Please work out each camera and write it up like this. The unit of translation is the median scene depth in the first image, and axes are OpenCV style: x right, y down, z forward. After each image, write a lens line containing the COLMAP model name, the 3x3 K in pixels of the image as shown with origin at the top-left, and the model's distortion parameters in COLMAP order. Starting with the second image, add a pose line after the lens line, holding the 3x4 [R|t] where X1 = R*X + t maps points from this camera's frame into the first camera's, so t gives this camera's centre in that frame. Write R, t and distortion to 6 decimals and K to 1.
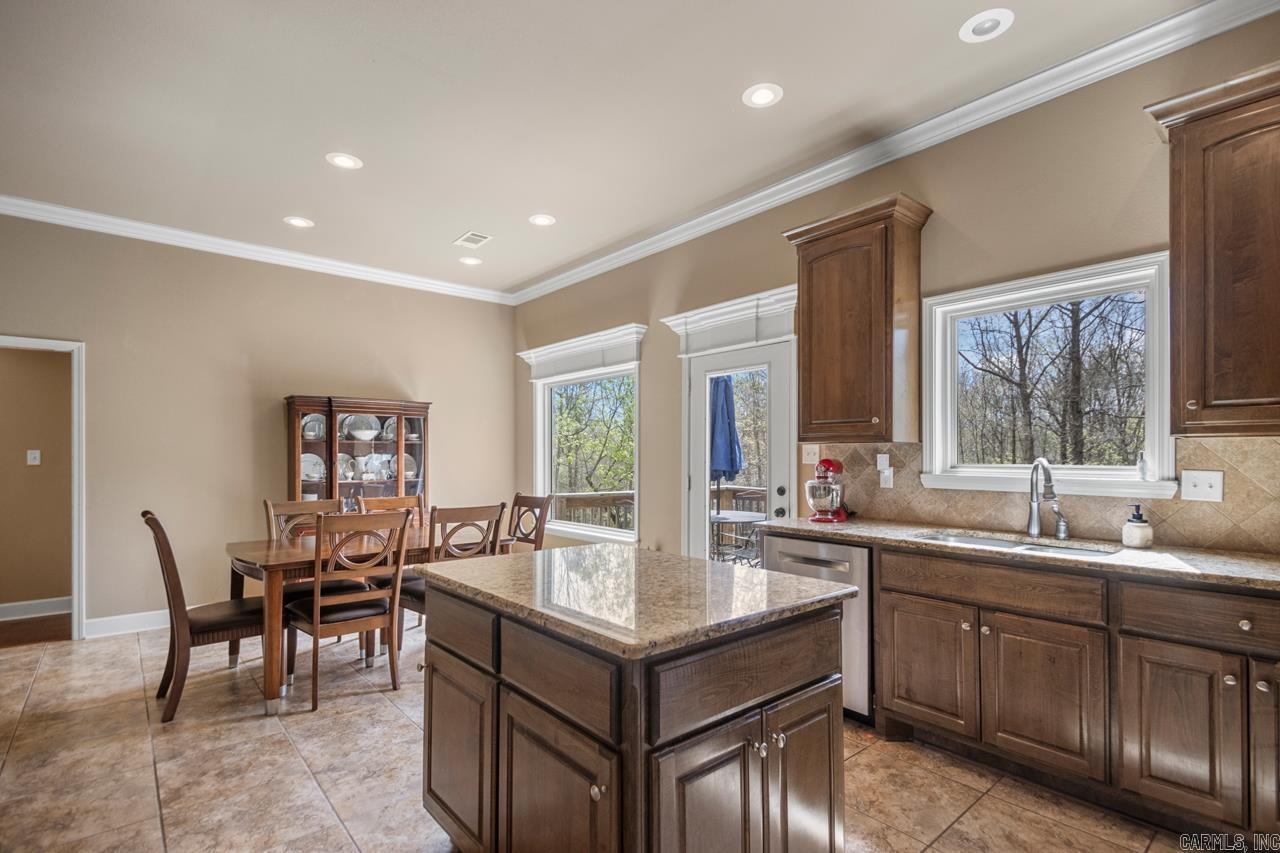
lens RADIAL K [[592.8, 0, 640.8], [0, 592.8, 442.5], [0, 0, 1]] dist [0.037154, -0.020238]
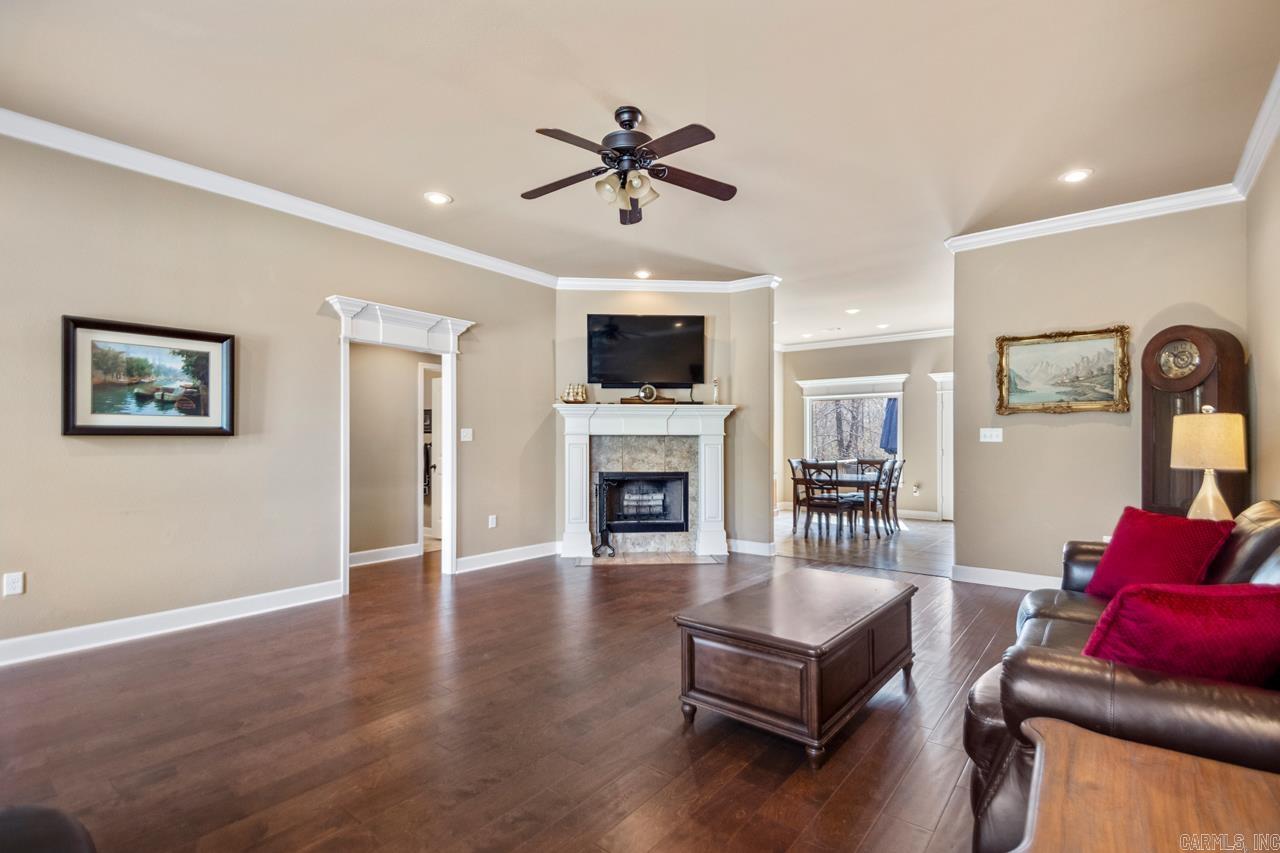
lens RADIAL K [[592.8, 0, 640.8], [0, 592.8, 442.5], [0, 0, 1]] dist [0.037154, -0.020238]
pose [[0.983846, 0.002941, 0.178992, -1.893410], [-0.006333, 0.999811, 0.018381, 0.000786], [-0.178904, -0.019218, 0.983679, -1.255580]]
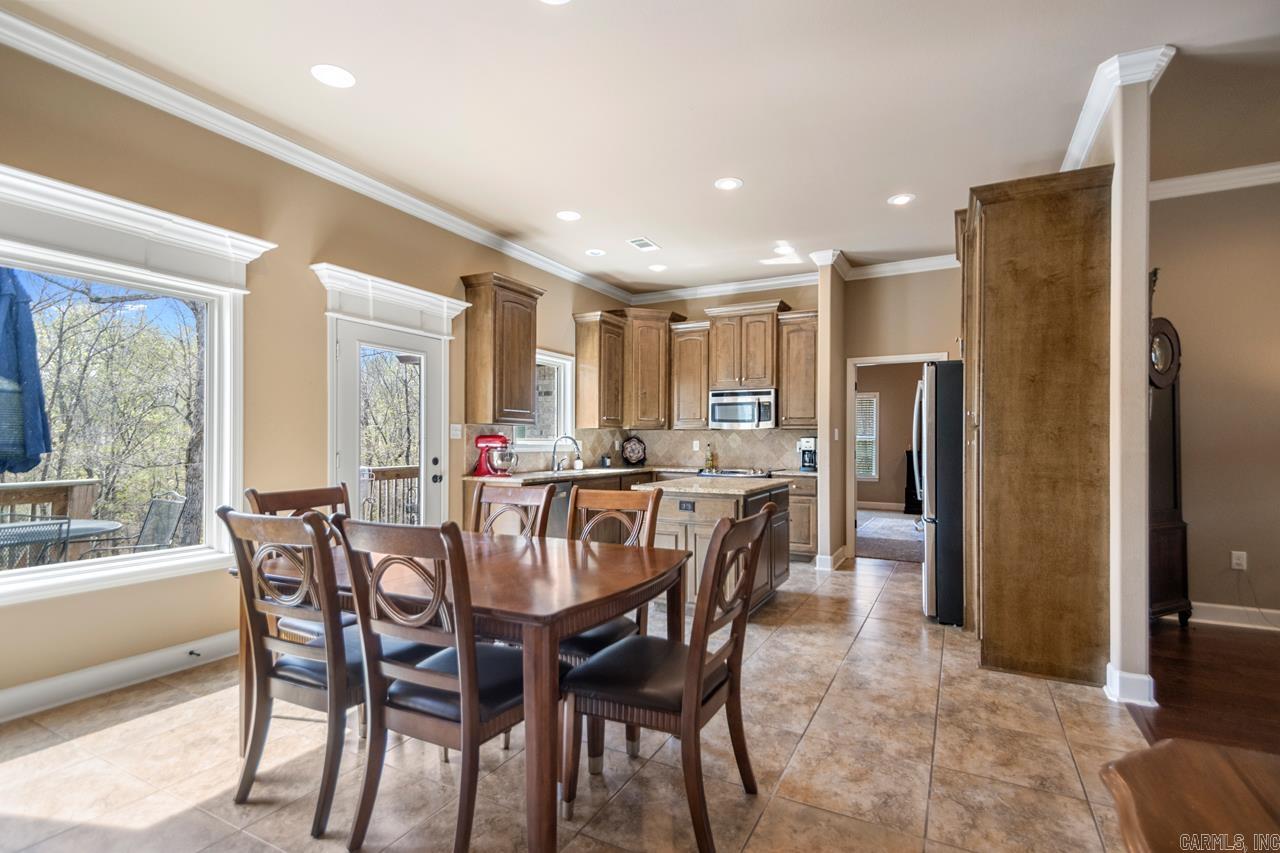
lens RADIAL K [[604.9, 0, 637.0], [0, 604.9, 434.5], [0, 0, 1]] dist [0.038967, 0.000084]
pose [[-0.352711, 0.007373, 0.935703, -1.289898], [-0.026799, 0.999479, -0.017977, 0.046106], [-0.935349, -0.031417, -0.352329, 1.264285]]
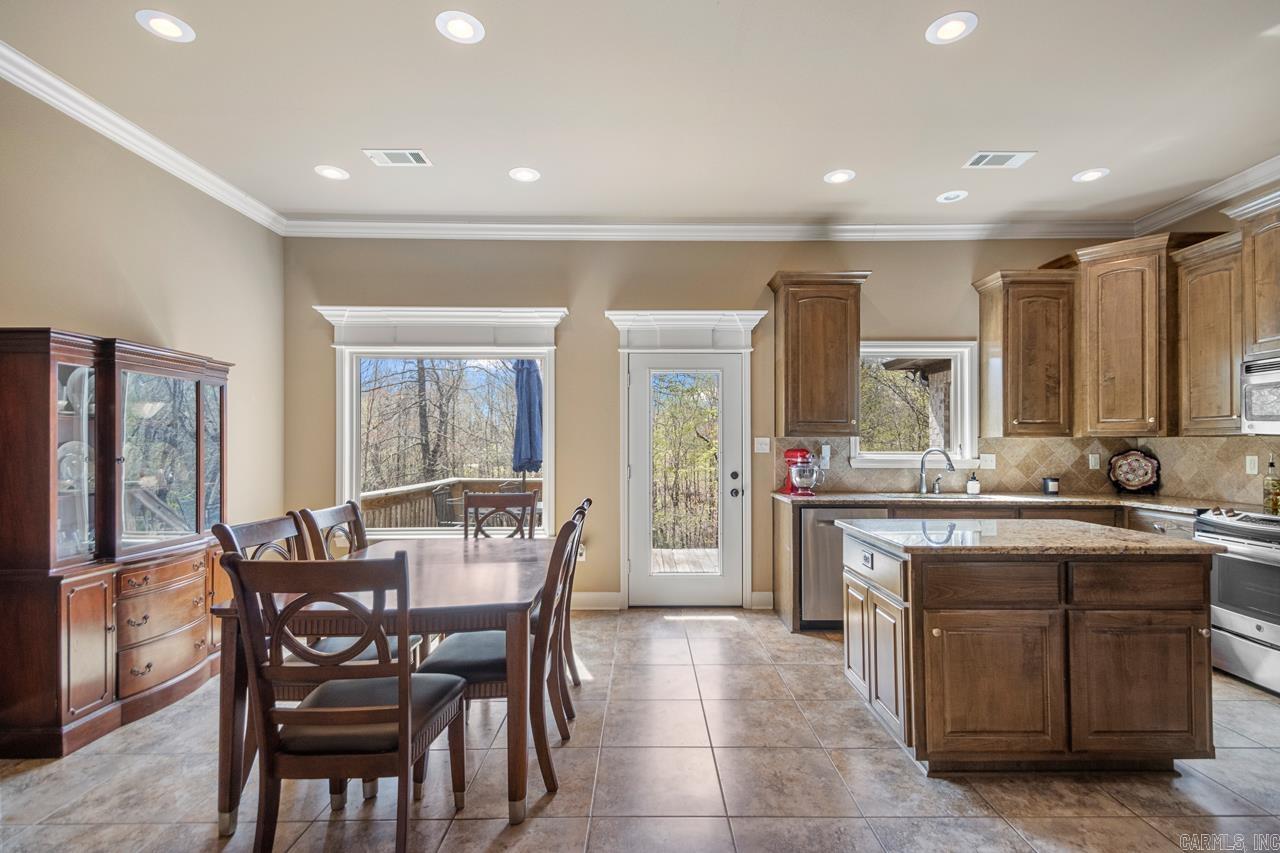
lens RADIAL K [[587.3, 0, 645.1], [0, 587.3, 436.1], [0, 0, 1]] dist [0.036077, -0.018759]
pose [[0.654390, 0.013583, 0.756035, -0.960803], [-0.017323, 0.999846, -0.002970, 0.009775], [-0.755959, -0.011153, 0.654524, 0.416788]]
